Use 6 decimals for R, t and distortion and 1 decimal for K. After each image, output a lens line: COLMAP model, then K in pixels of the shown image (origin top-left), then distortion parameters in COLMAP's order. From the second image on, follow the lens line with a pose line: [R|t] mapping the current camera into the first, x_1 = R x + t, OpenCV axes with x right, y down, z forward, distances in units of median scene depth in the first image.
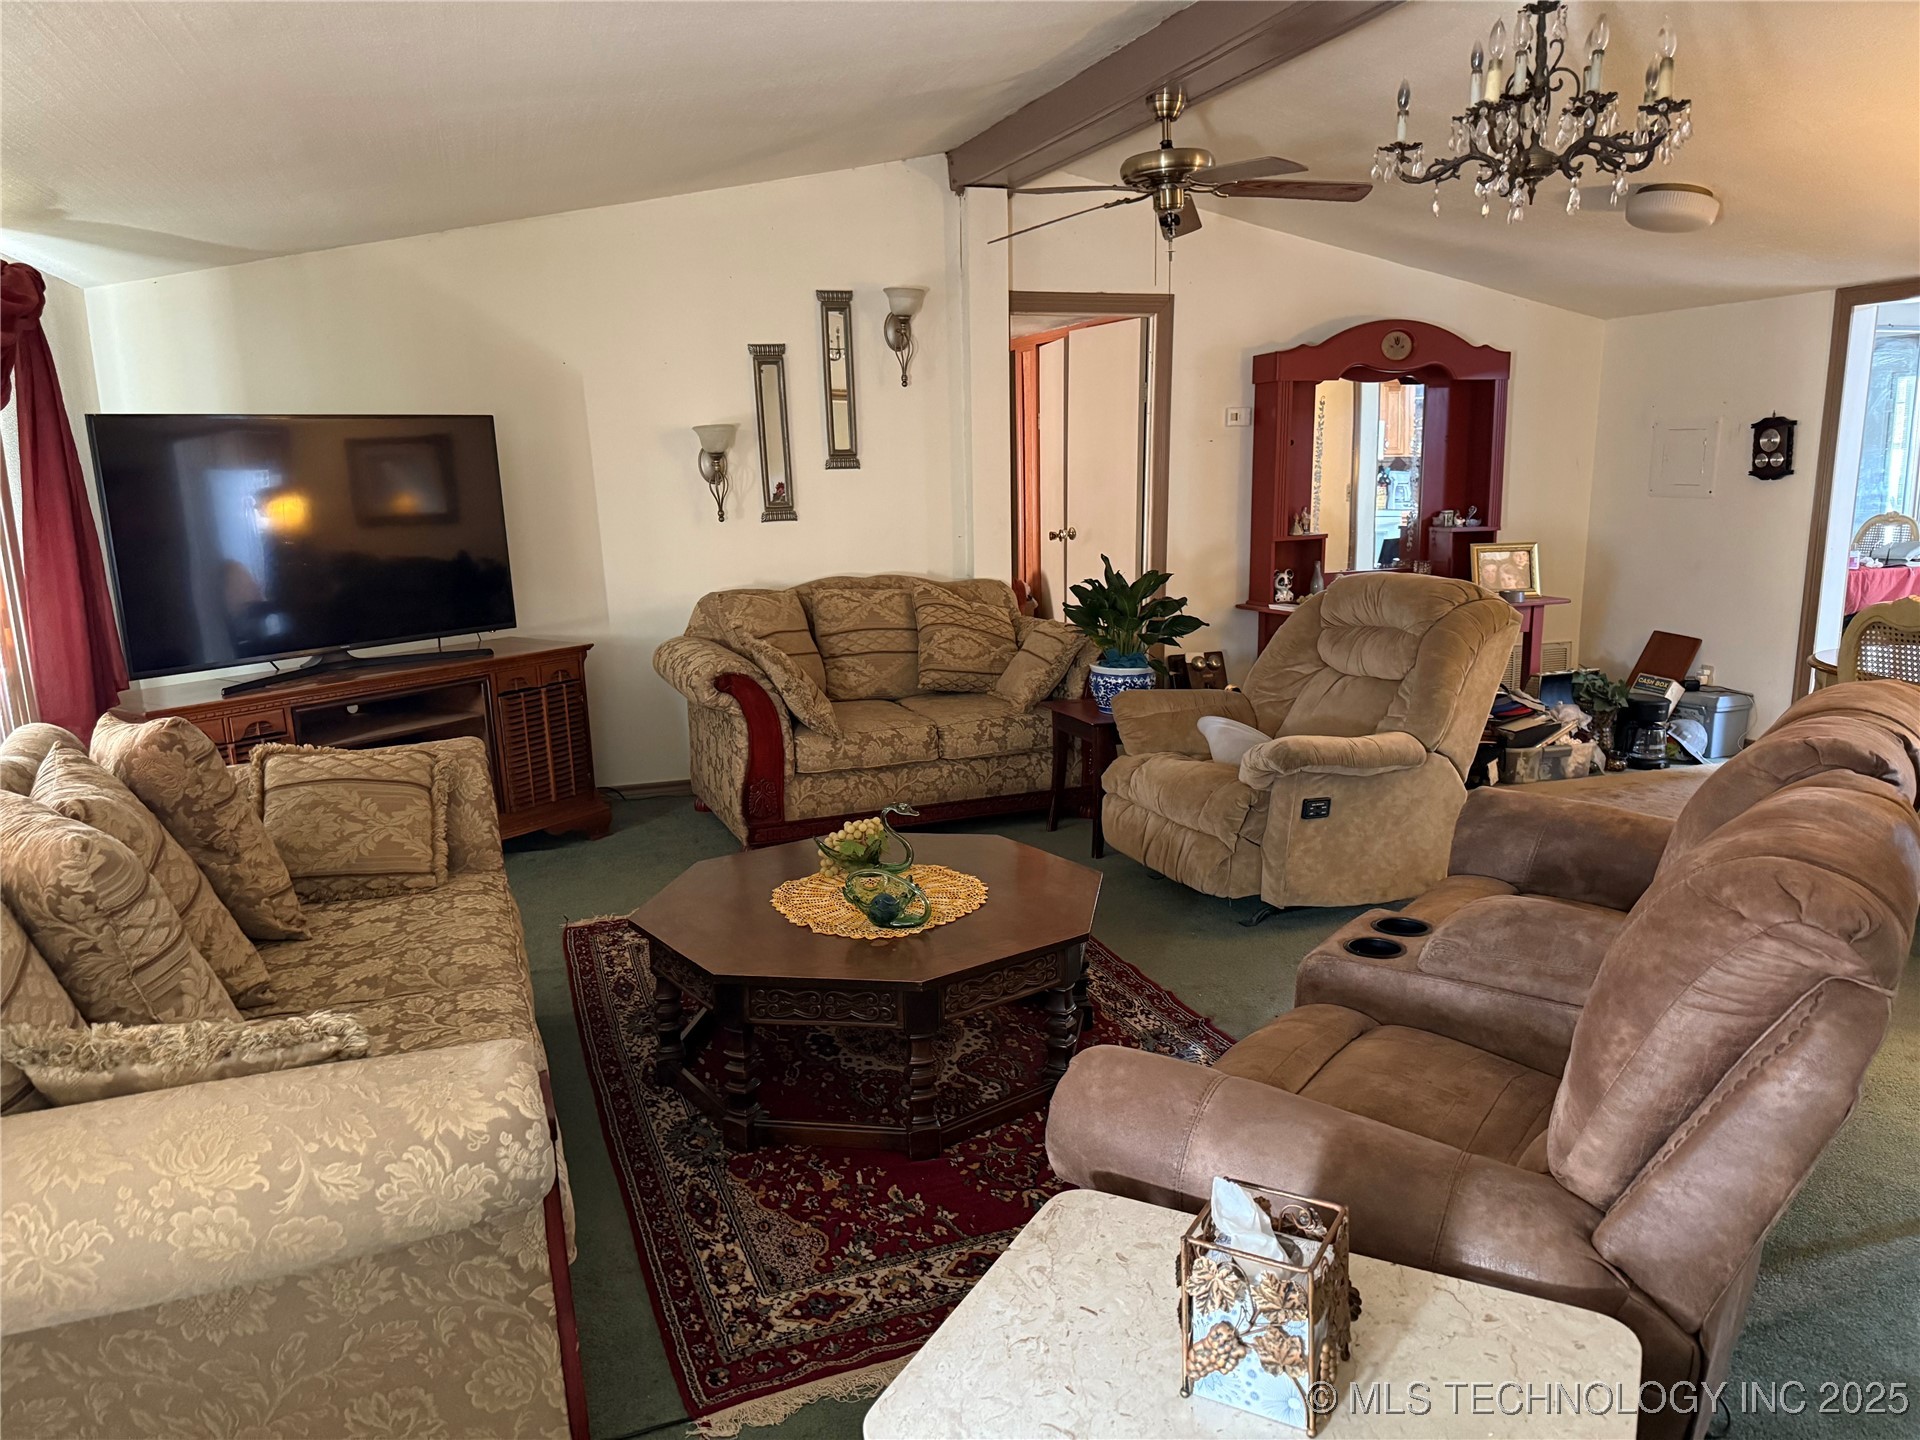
lens RADIAL K [[1339.8, 0, 960.0], [0, 1339.8, 720.0], [0, 0, 1]] dist [0.003074, -0.004866]
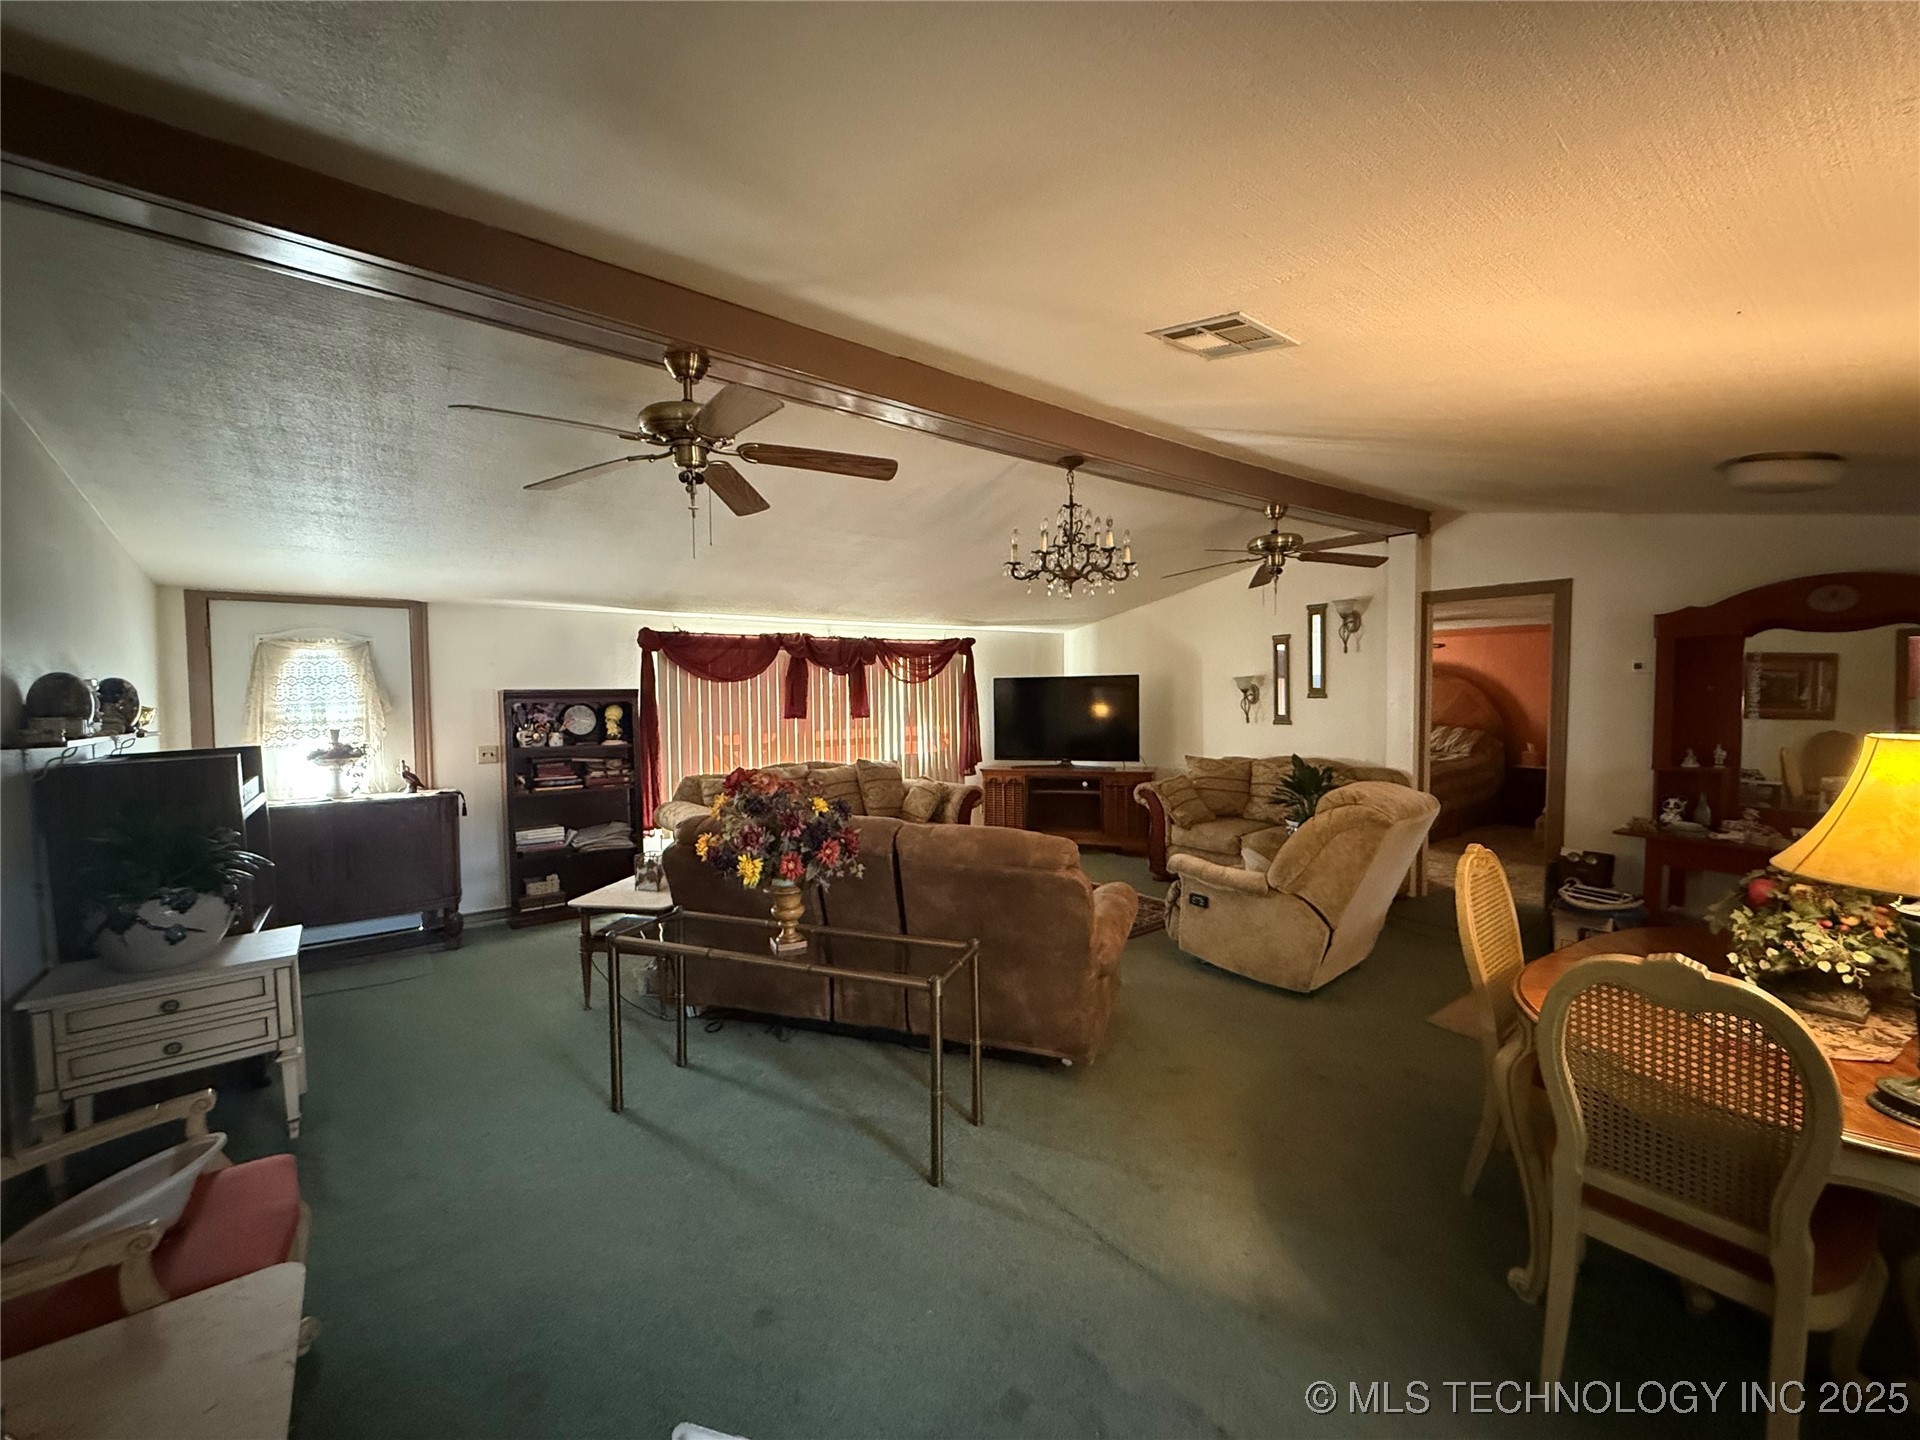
lens RADIAL K [[746.5, 0, 960.0], [0, 746.5, 720.0], [0, 0, 1]] dist [0.001157, 0.000014]
pose [[0.293870, 0.059467, -0.953994, 0.752419], [-0.178916, 0.983845, 0.006214, -0.080757], [0.938951, 0.168859, 0.299762, 0.255756]]
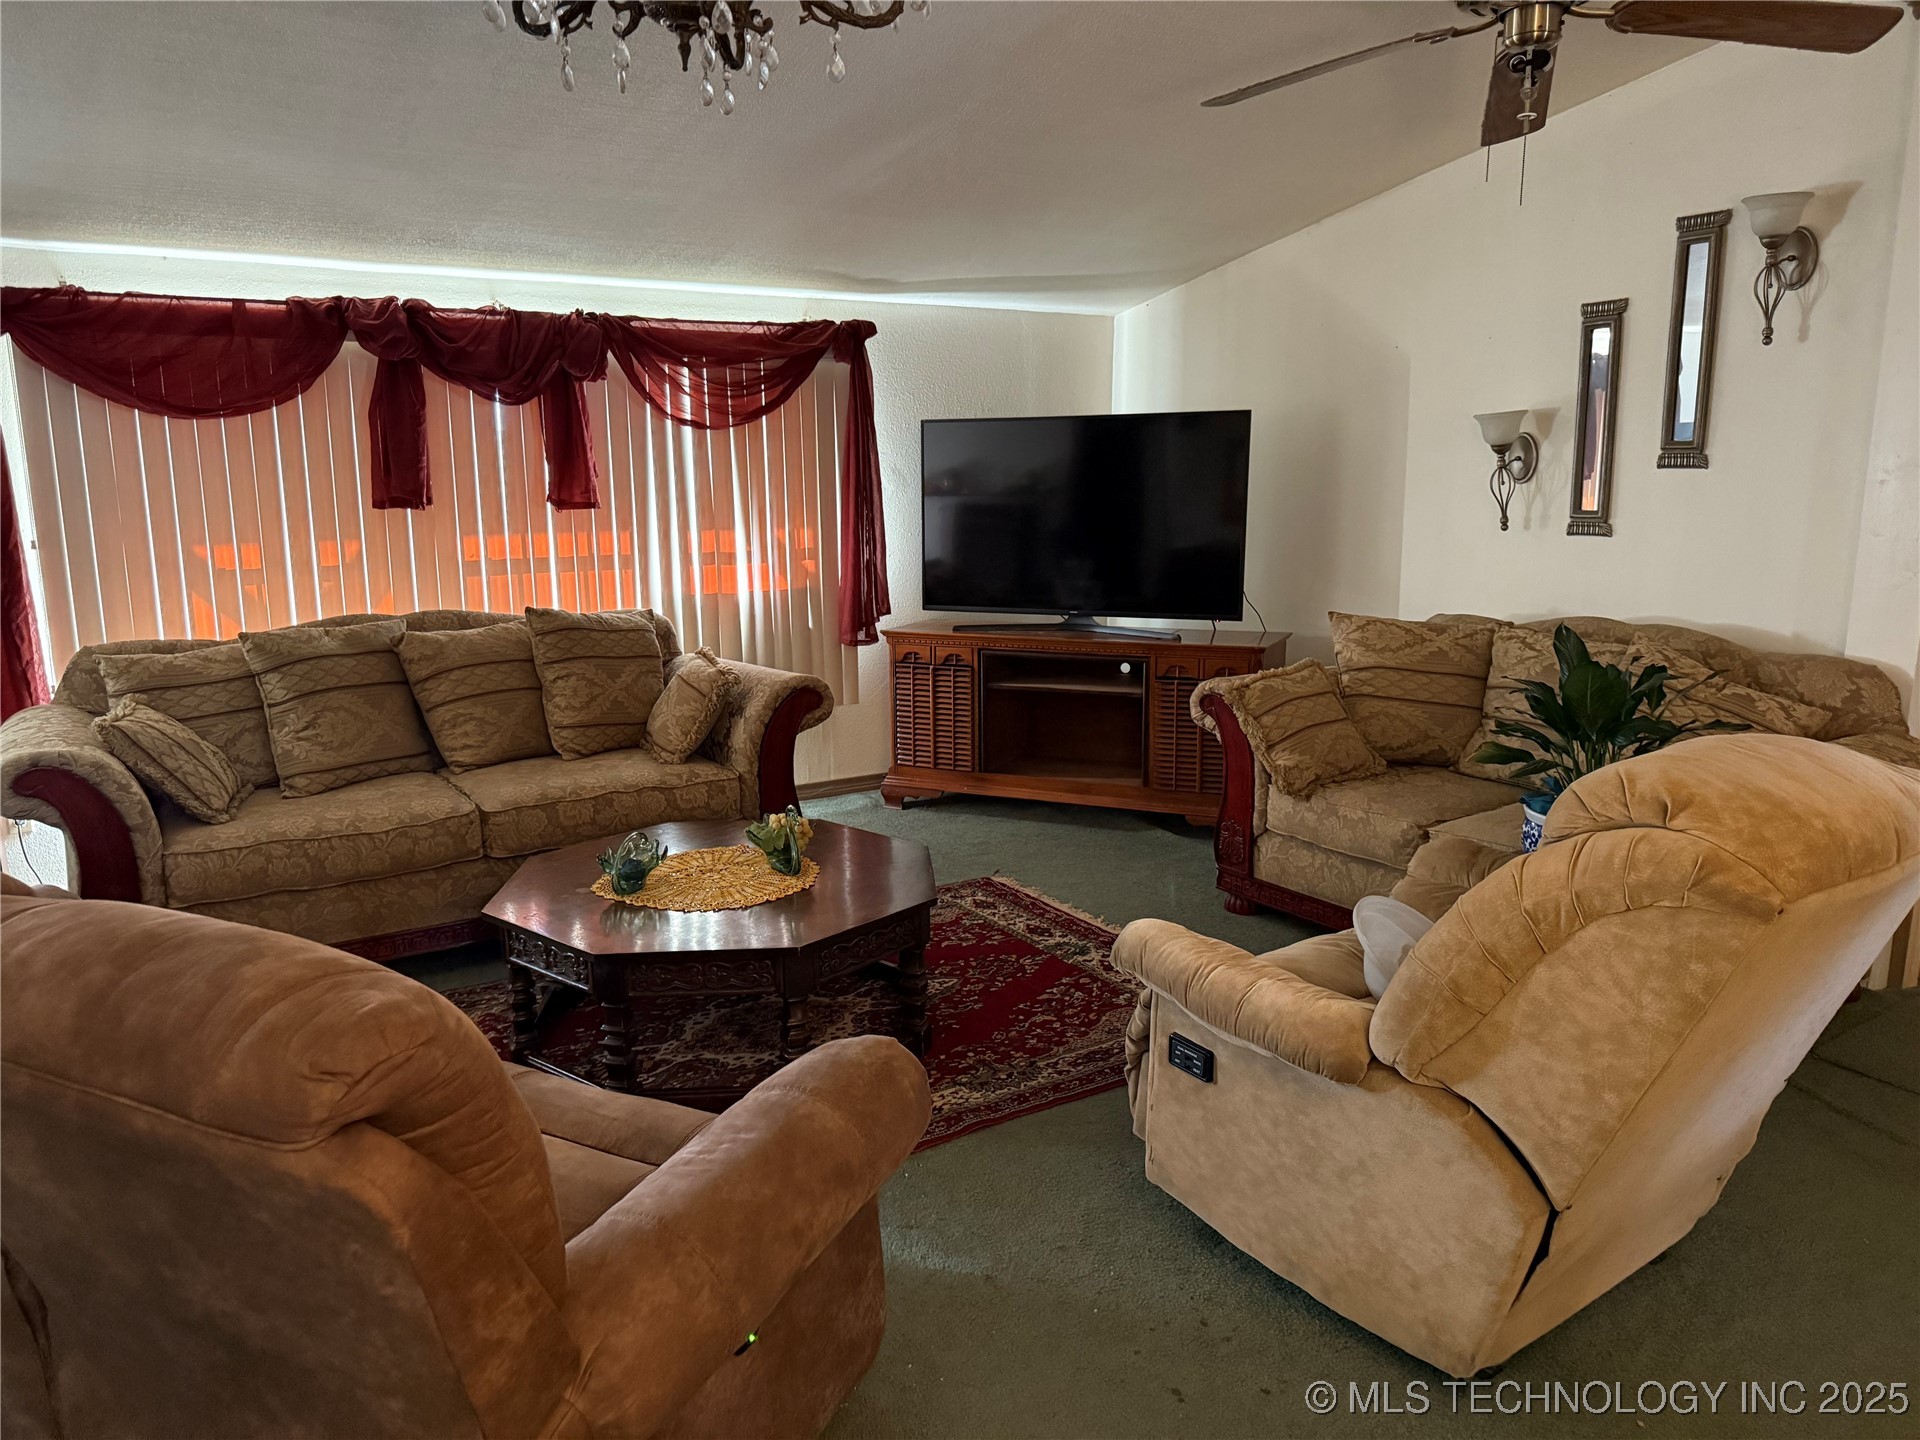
lens RADIAL K [[1339.8, 0, 960.0], [0, 1339.8, 720.0], [0, 0, 1]] dist [0.003074, -0.004866]
pose [[0.209230, 0.205887, -0.955946, 0.543039], [-0.188221, 0.967783, 0.167240, -0.109144], [0.959581, 0.144938, 0.241241, 0.500210]]
